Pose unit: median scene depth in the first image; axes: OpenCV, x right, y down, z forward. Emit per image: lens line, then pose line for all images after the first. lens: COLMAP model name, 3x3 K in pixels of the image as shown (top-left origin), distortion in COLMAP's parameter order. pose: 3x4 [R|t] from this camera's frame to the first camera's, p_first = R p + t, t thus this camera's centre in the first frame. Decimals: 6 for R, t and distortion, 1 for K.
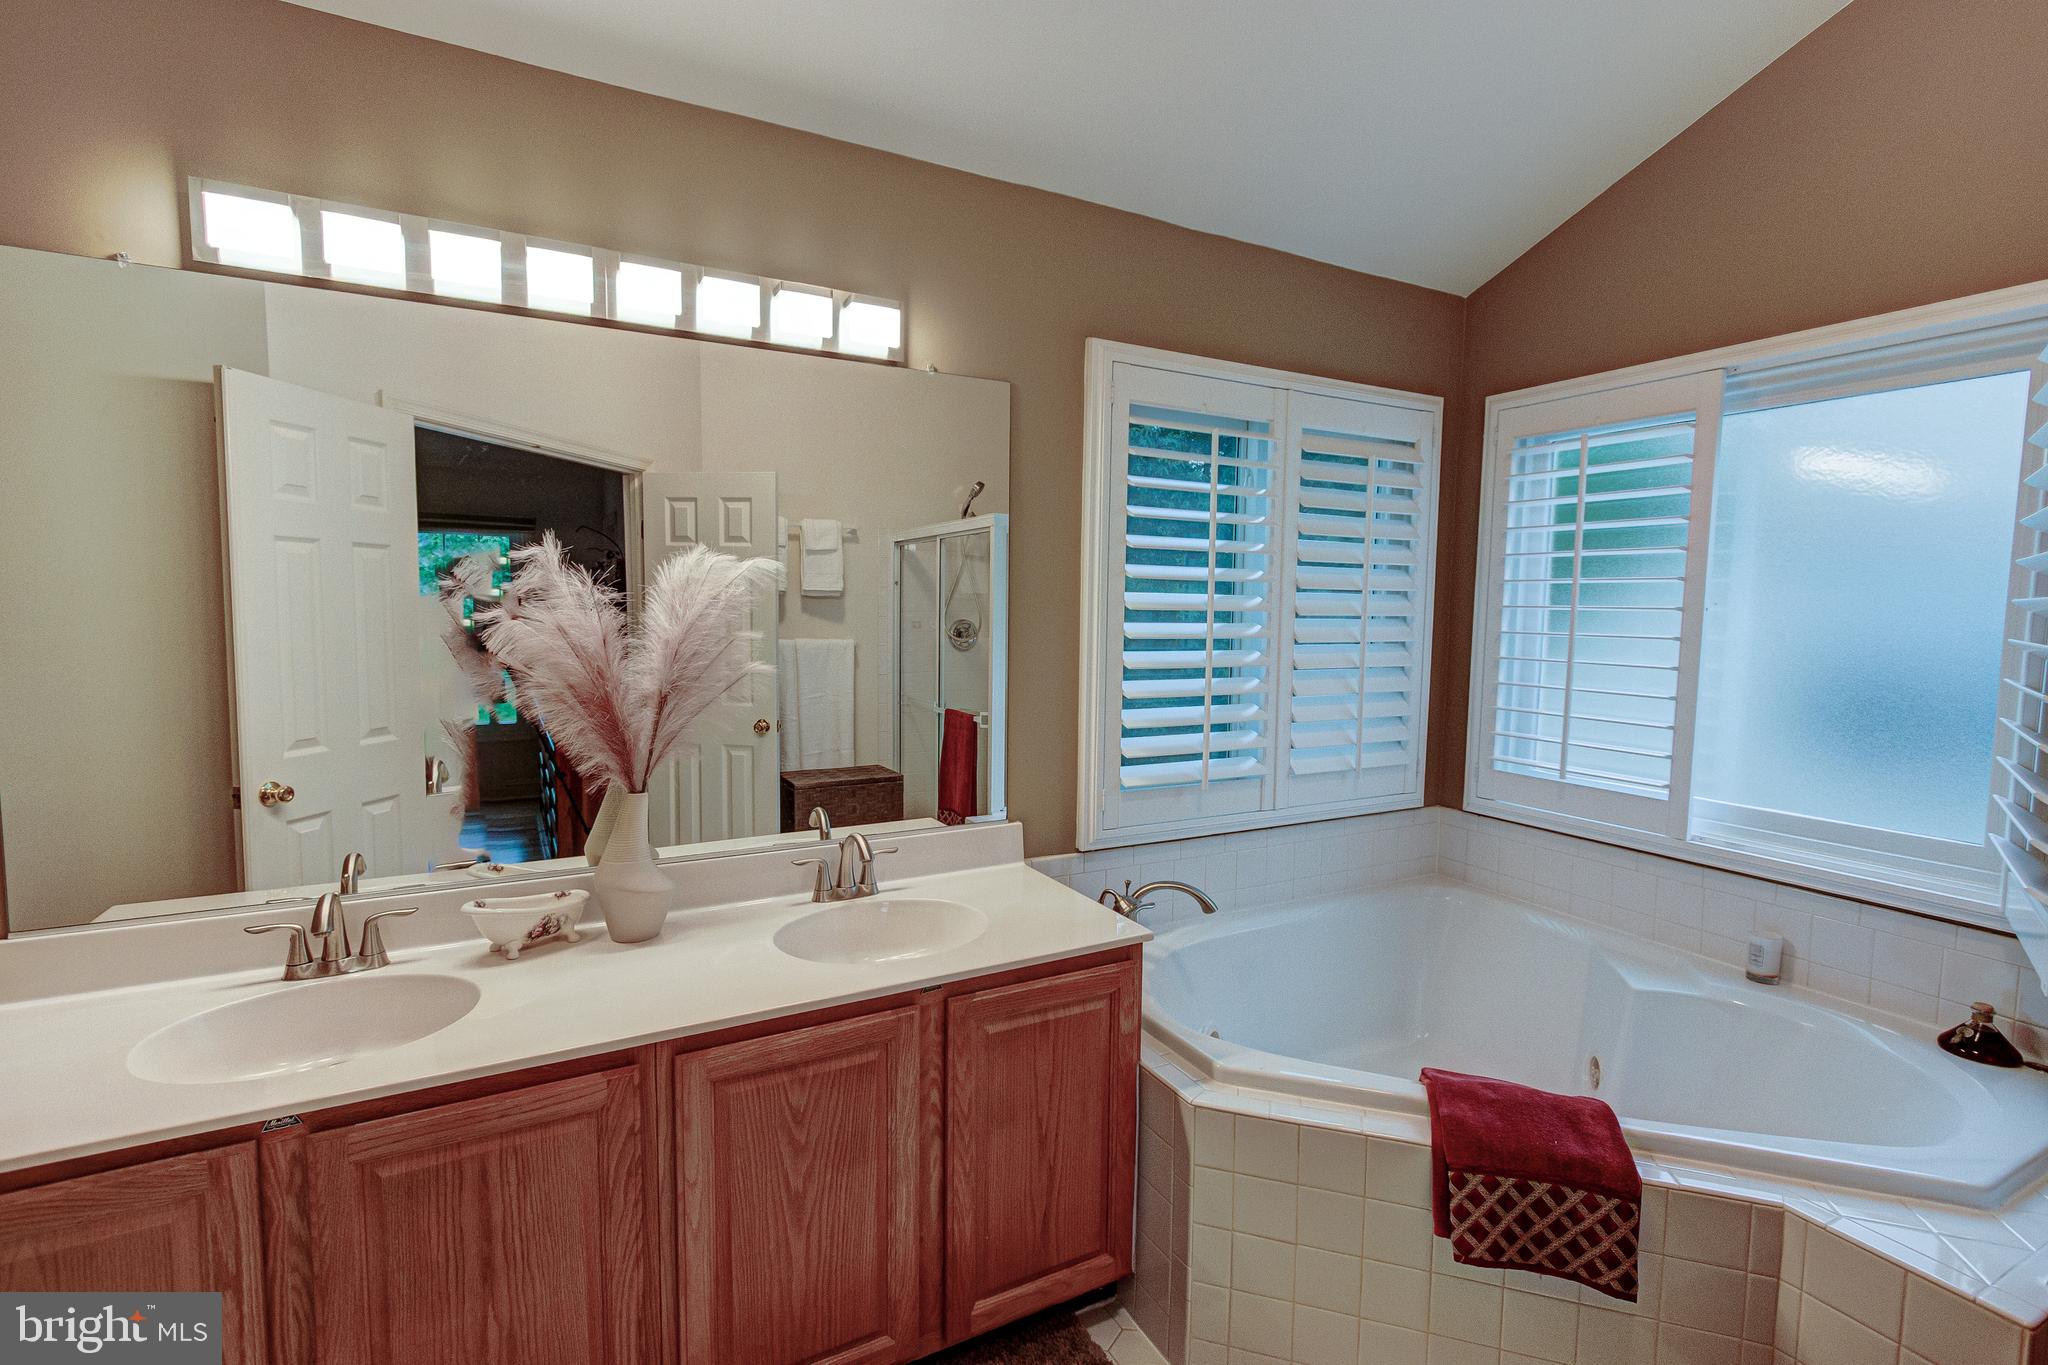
lens RADIAL K [[938.1, 0, 1005.3], [0, 938.1, 685.6], [0, 0, 1]] dist [0.010880, -0.000205]
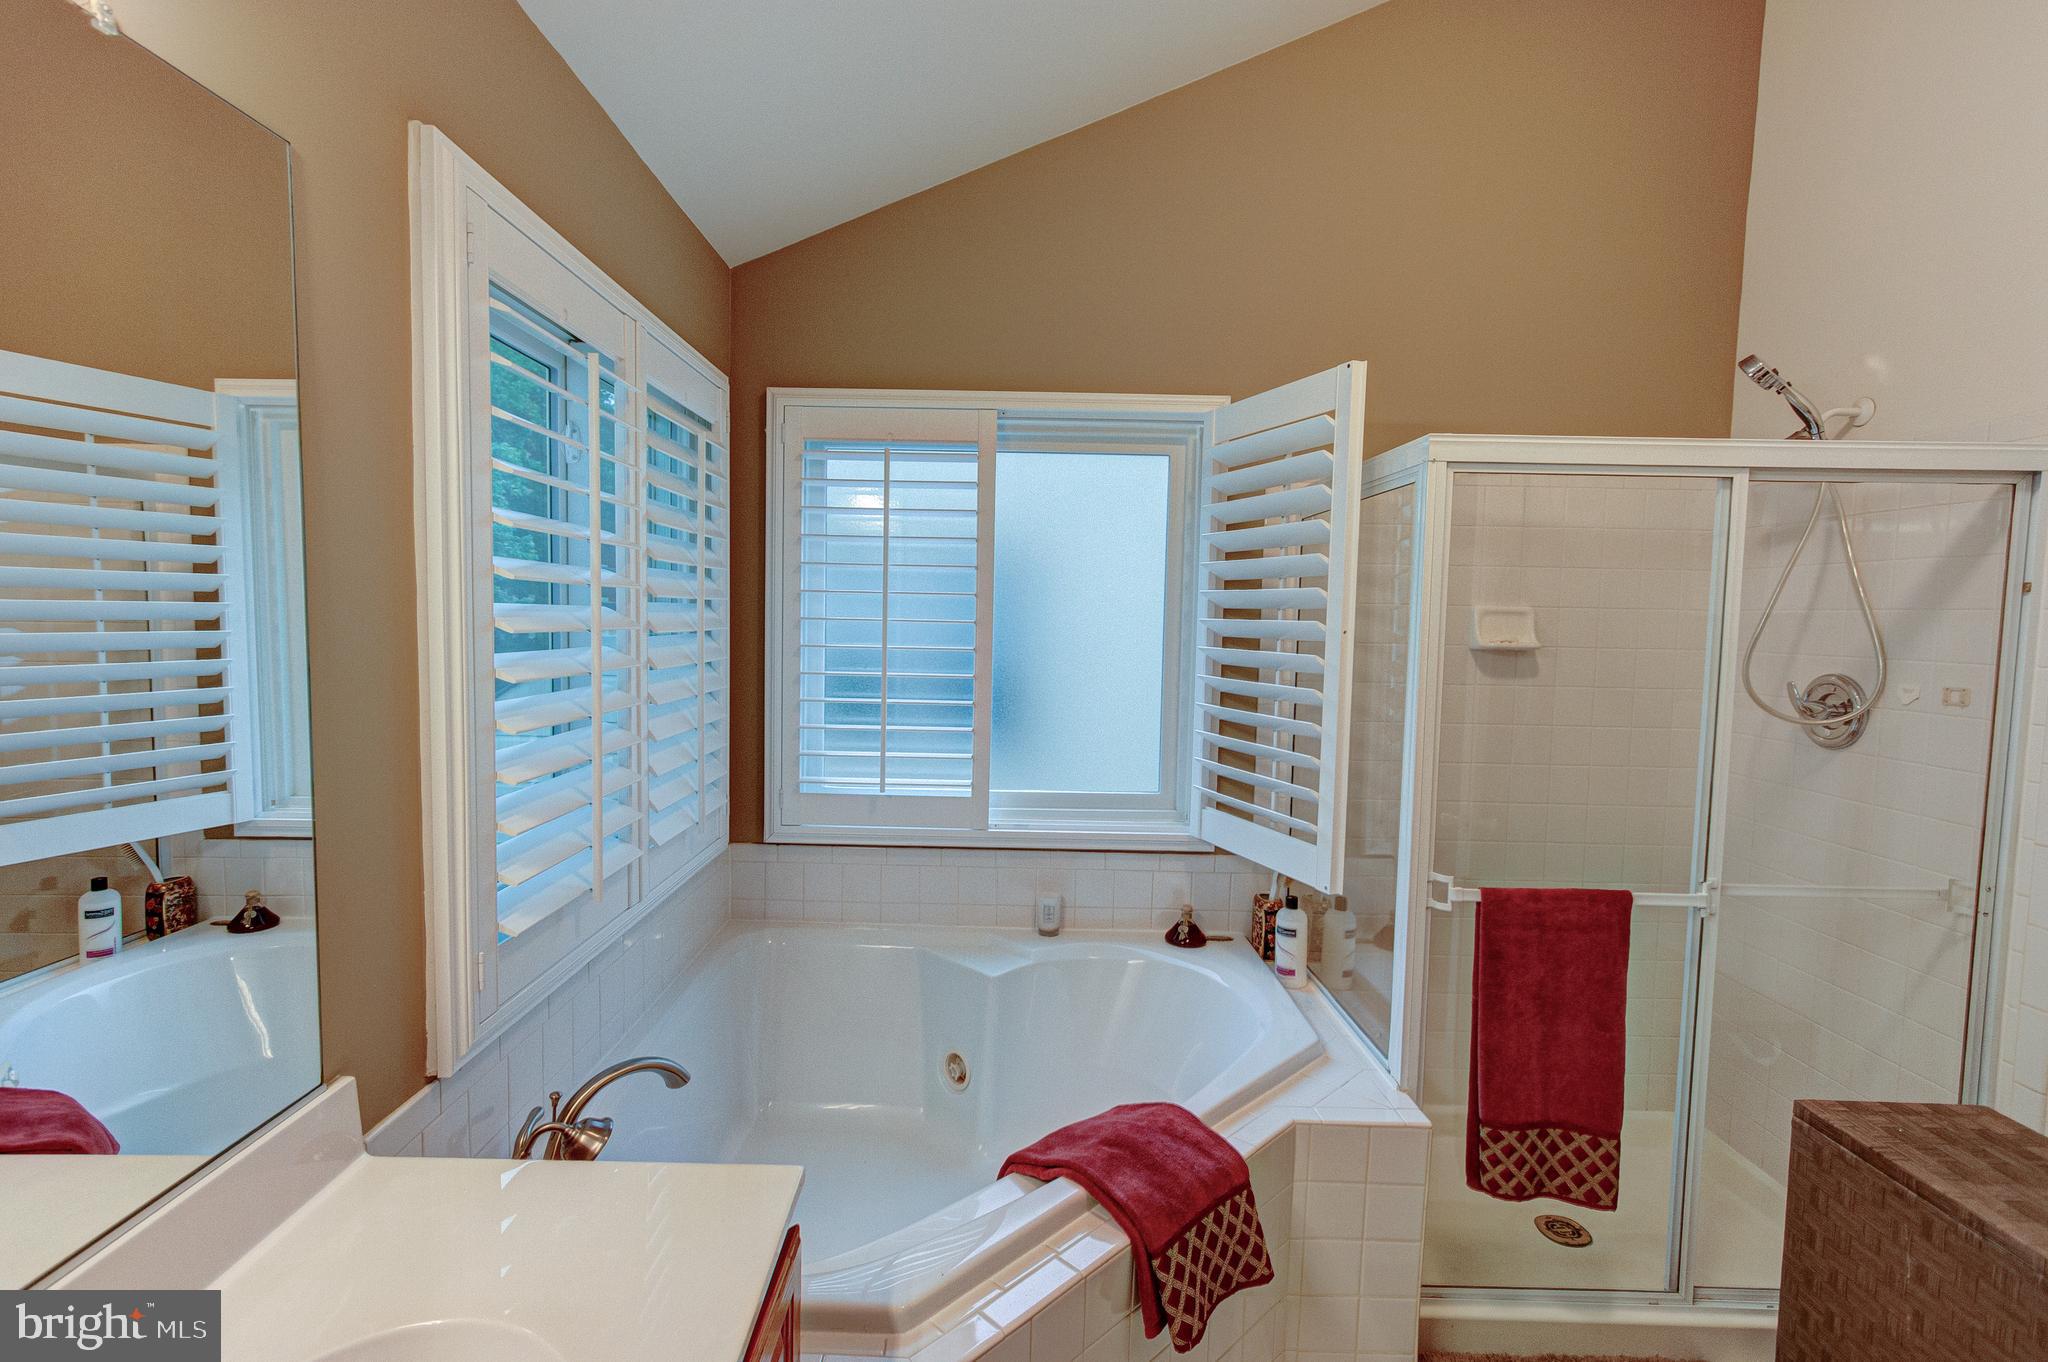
lens RADIAL K [[938.1, 0, 1005.3], [0, 938.1, 684.1], [0, 0, 1]] dist [0.010880, -0.000205]
pose [[0.470815, -0.068756, 0.879549, -0.243084], [0.062661, 0.997047, 0.044399, -0.058144], [-0.880004, 0.034210, 0.473733, 0.467271]]
